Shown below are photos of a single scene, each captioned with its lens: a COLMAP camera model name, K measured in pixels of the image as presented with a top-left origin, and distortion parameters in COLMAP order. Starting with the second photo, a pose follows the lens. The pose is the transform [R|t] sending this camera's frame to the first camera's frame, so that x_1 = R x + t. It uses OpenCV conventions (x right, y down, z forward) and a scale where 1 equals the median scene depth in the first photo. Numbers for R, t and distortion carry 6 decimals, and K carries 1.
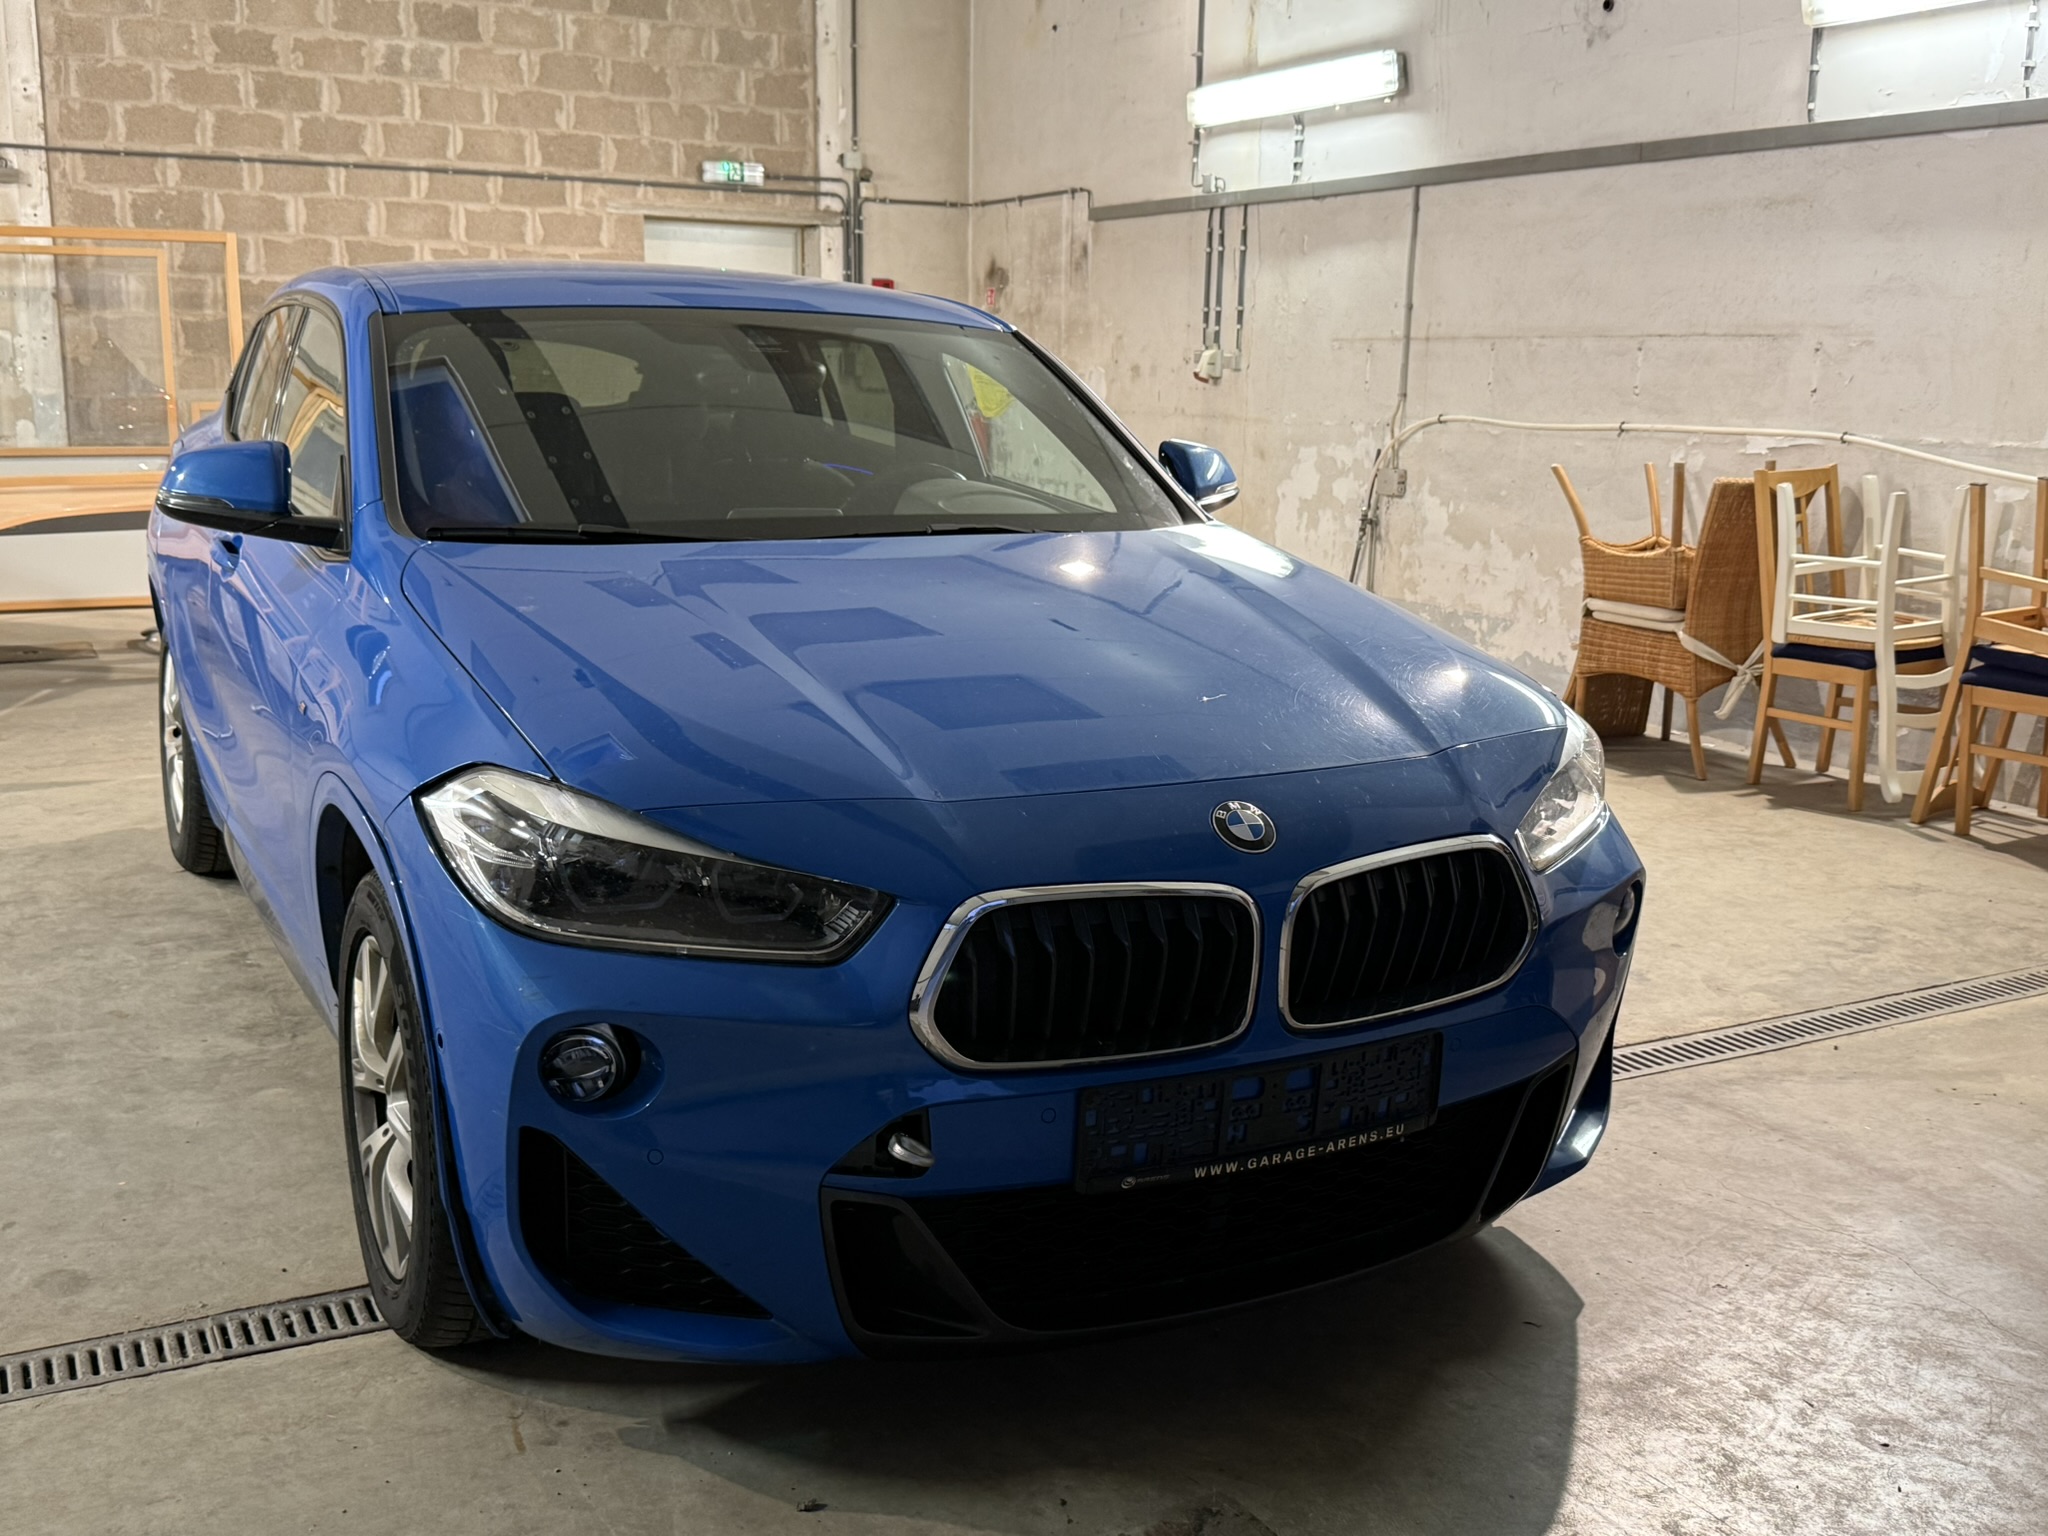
lens RADIAL K [[2011.3, 0, 1038.2], [0, 2011.3, 765.3], [0, 0, 1]] dist [0.084322, -0.182271]
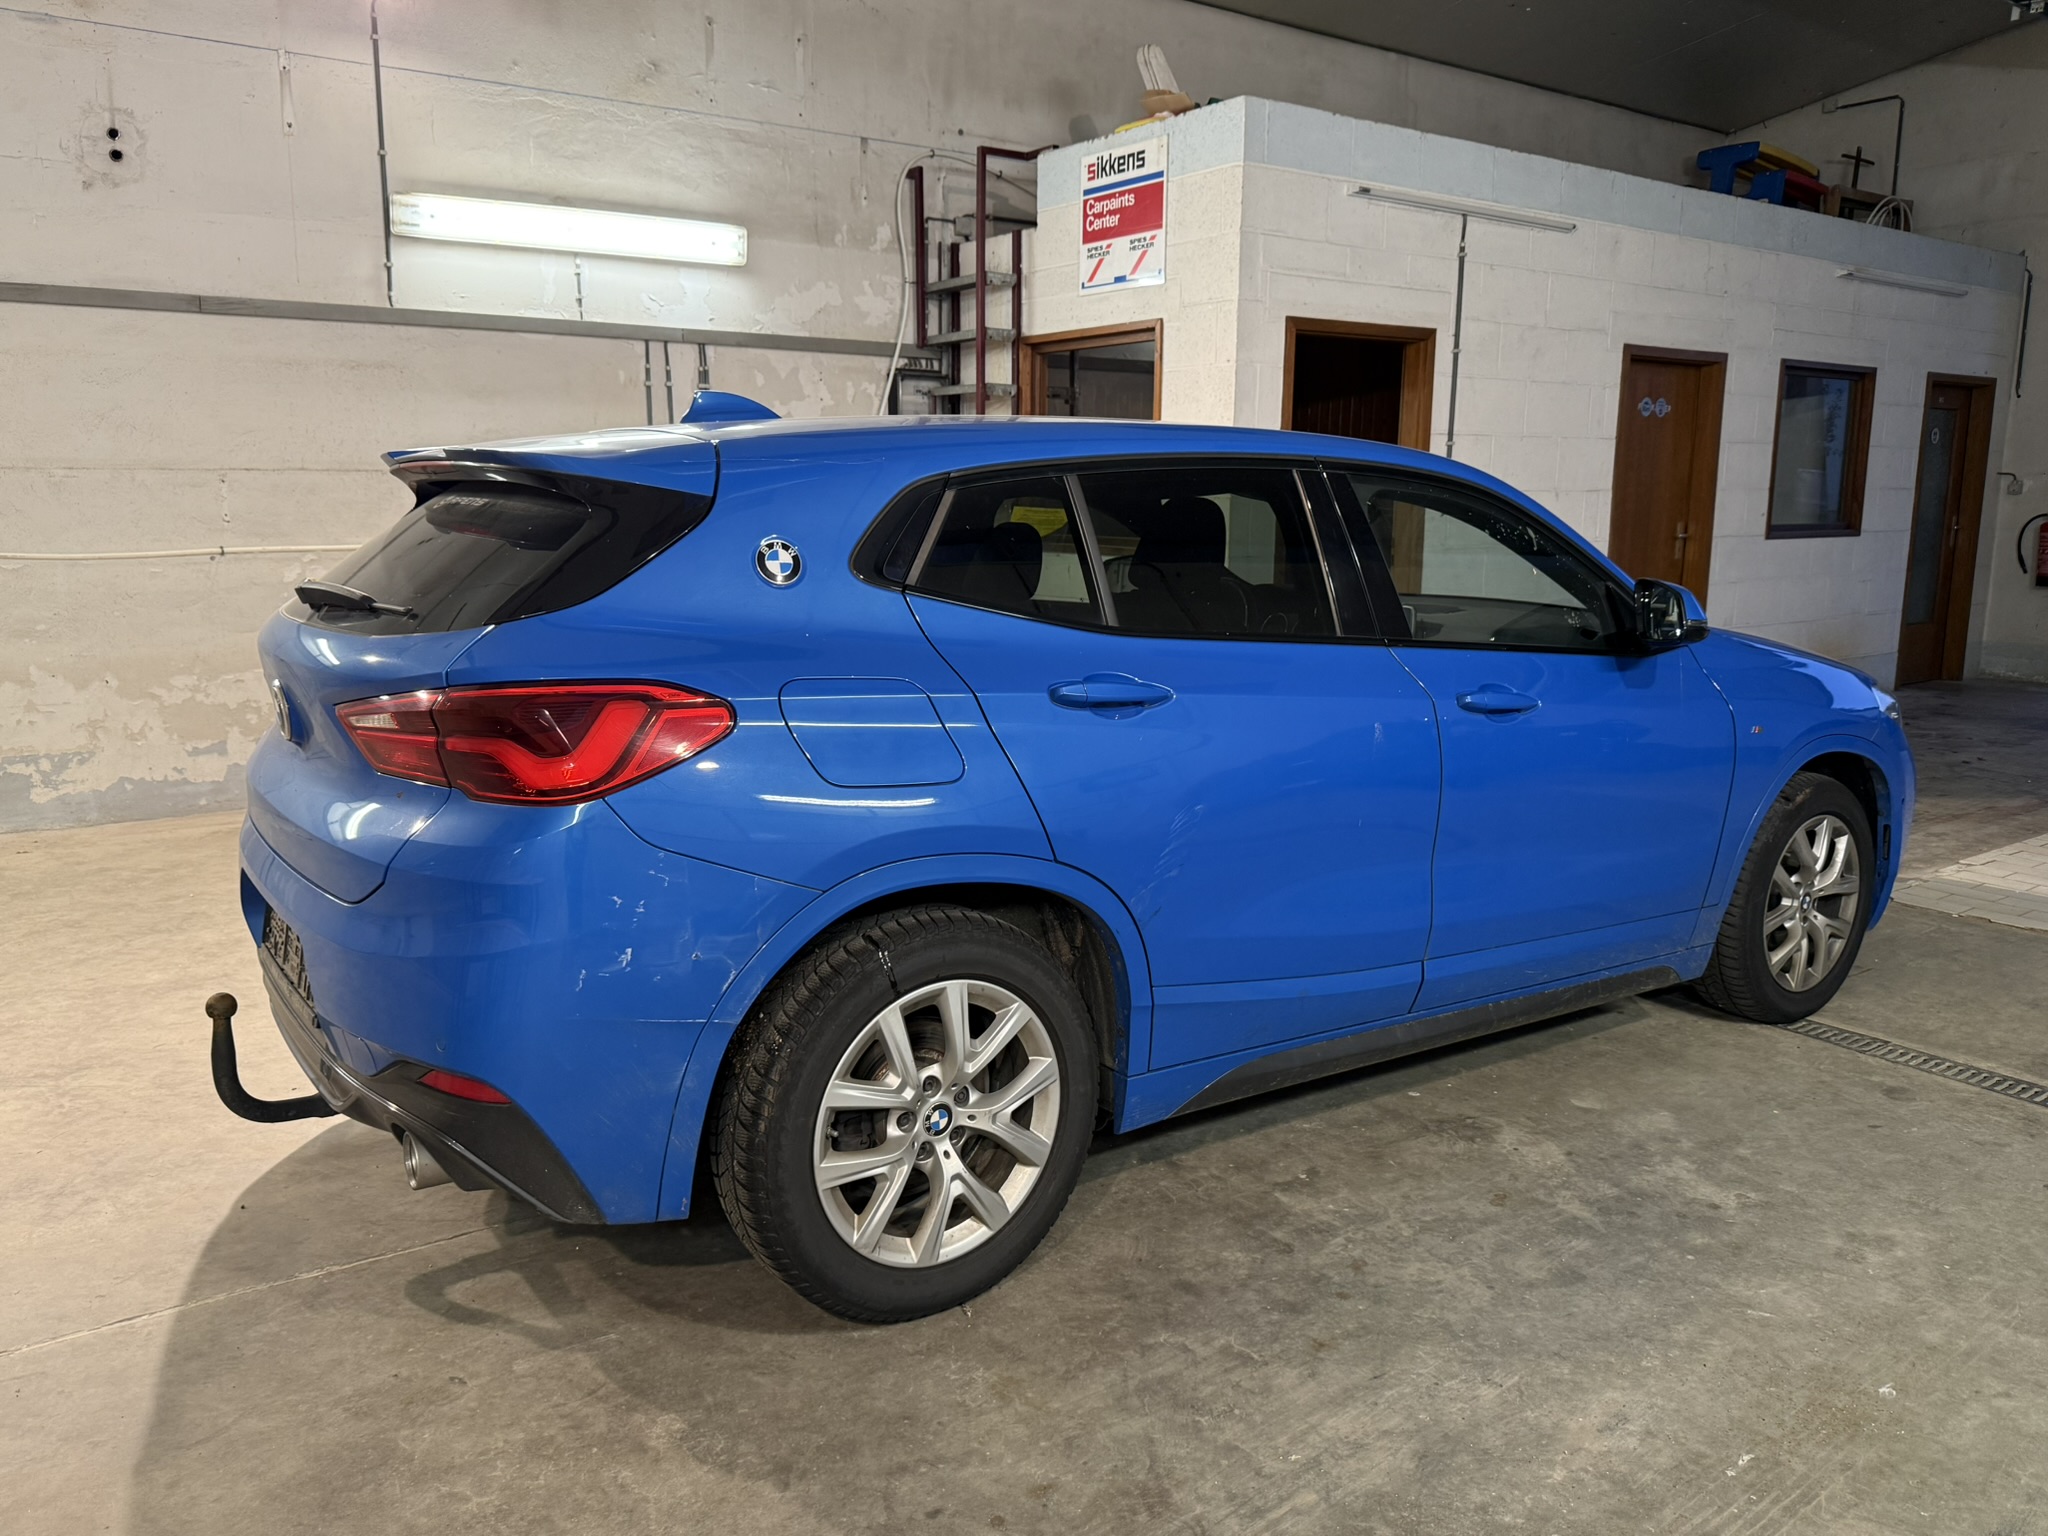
lens RADIAL K [[1491.4, 0, 1024.0], [0, 1491.4, 768.0], [0, 0, 1]] dist [0.013501, -0.029720]
pose [[-0.115527, -0.193144, 0.974345, -0.543368], [0.188852, 0.958750, 0.212445, -0.135390], [-0.975186, 0.208550, -0.074286, 0.618574]]
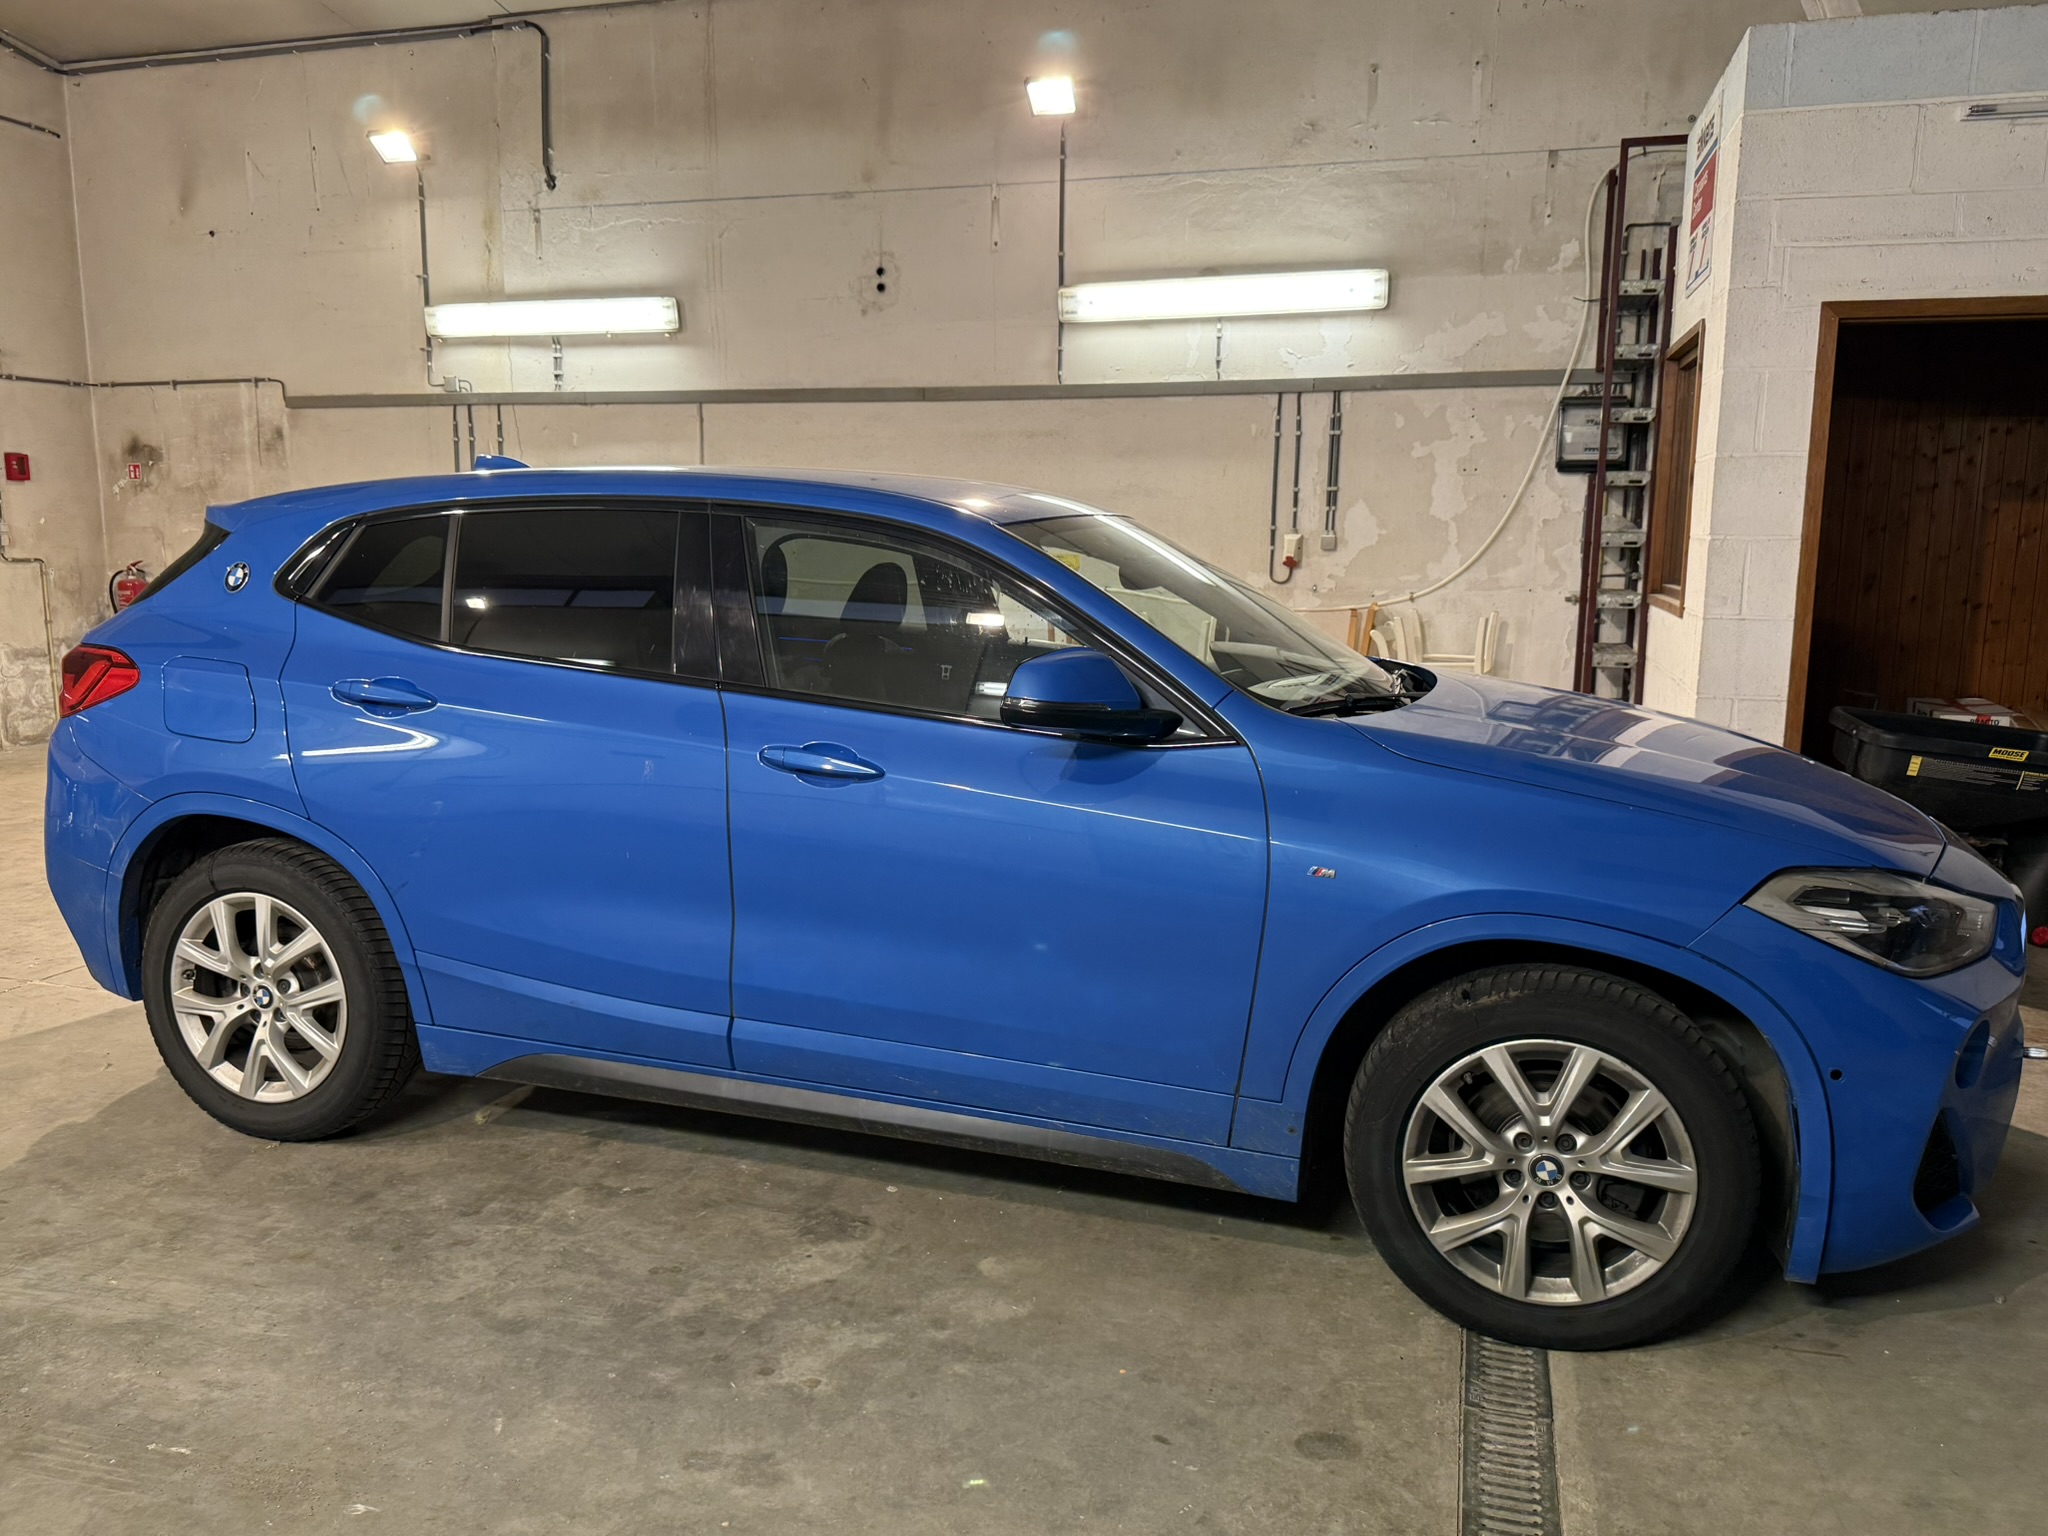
lens RADIAL K [[1491.4, 0, 1024.0], [0, 1491.4, 768.0], [0, 0, 1]] dist [0.013501, -0.029720]
pose [[0.699282, -0.121992, 0.704360, -0.397792], [0.142683, 0.989323, 0.029692, -0.051298], [-0.700462, 0.079737, 0.709222, 0.191386]]
